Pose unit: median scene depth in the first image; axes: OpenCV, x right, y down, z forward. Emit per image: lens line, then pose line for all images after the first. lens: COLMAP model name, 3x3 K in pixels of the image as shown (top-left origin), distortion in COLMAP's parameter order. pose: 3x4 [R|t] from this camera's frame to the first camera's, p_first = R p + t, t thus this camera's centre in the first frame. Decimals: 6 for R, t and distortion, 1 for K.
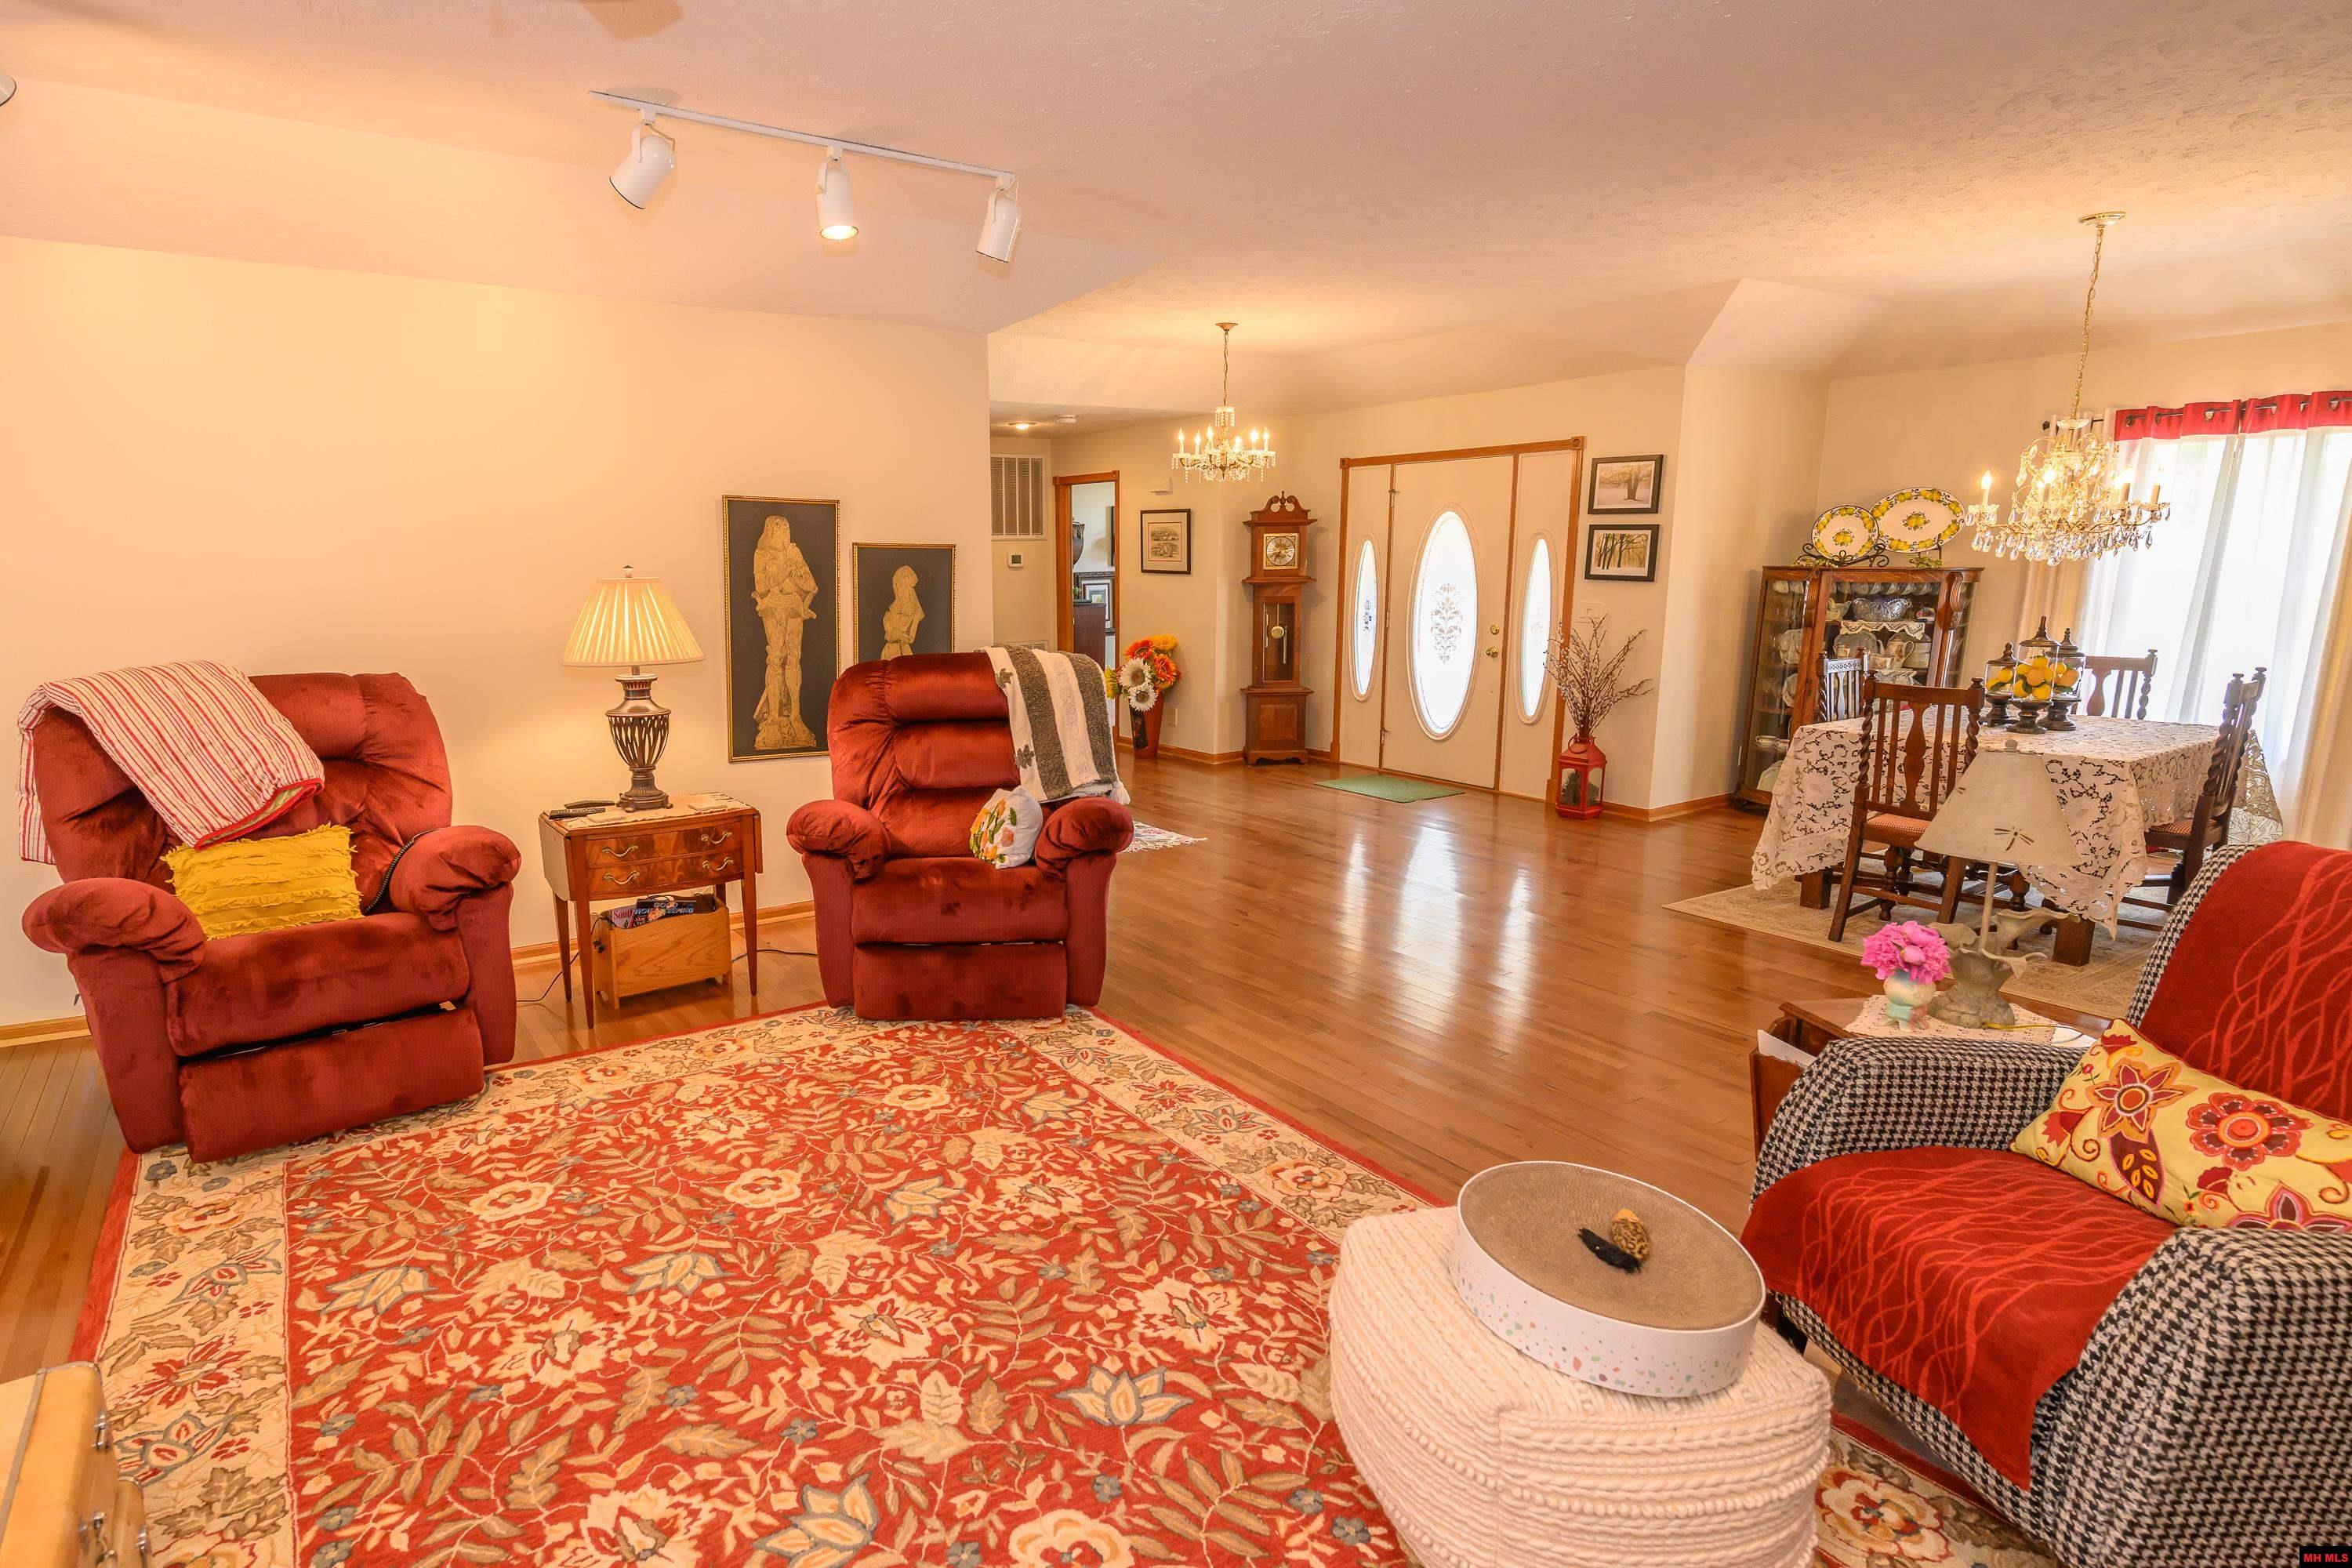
lens RADIAL K [[1236.5, 0, 1039.7], [0, 1236.5, 794.9], [0, 0, 1]] dist [-0.014561, 0.017086]
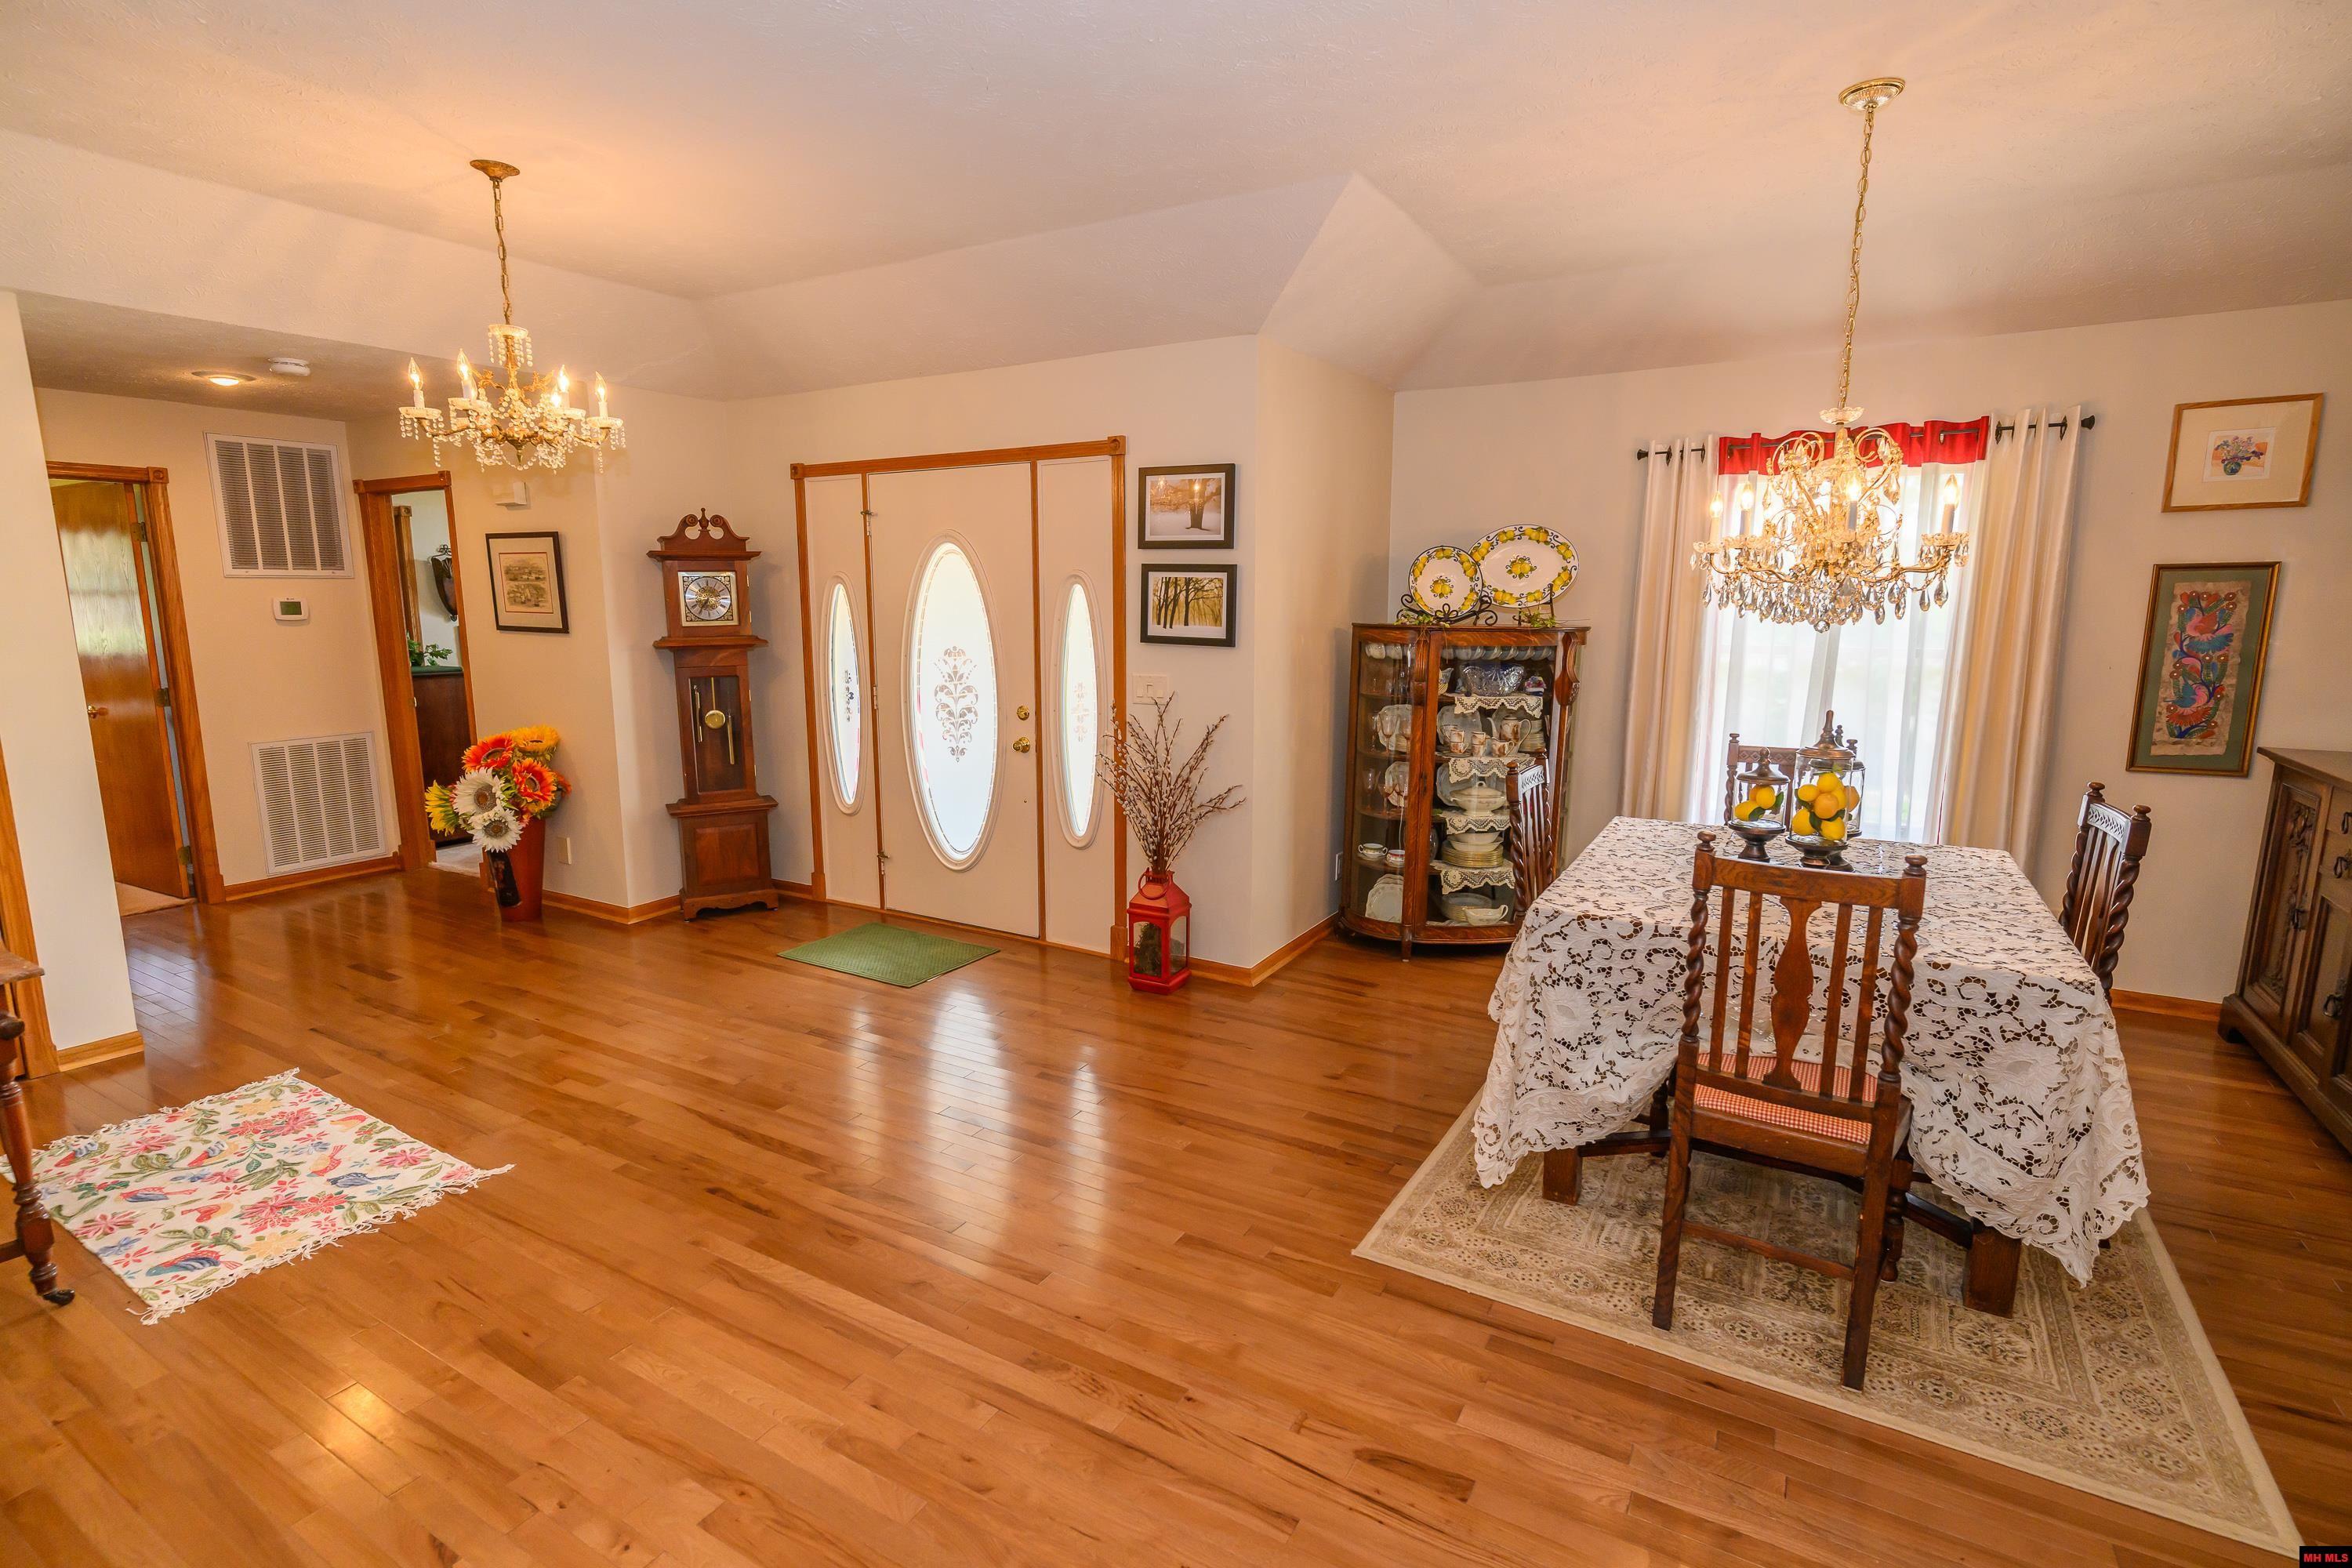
lens RADIAL K [[1116.2, 0, 1156.9], [0, 1116.2, 776.5], [0, 0, 1]] dist [-0.005497, 0.004148]
pose [[0.892397, -0.062175, 0.446947, 0.177575], [0.078634, 0.996735, -0.018348, -0.093954], [-0.444347, 0.051519, 0.894372, 0.471441]]
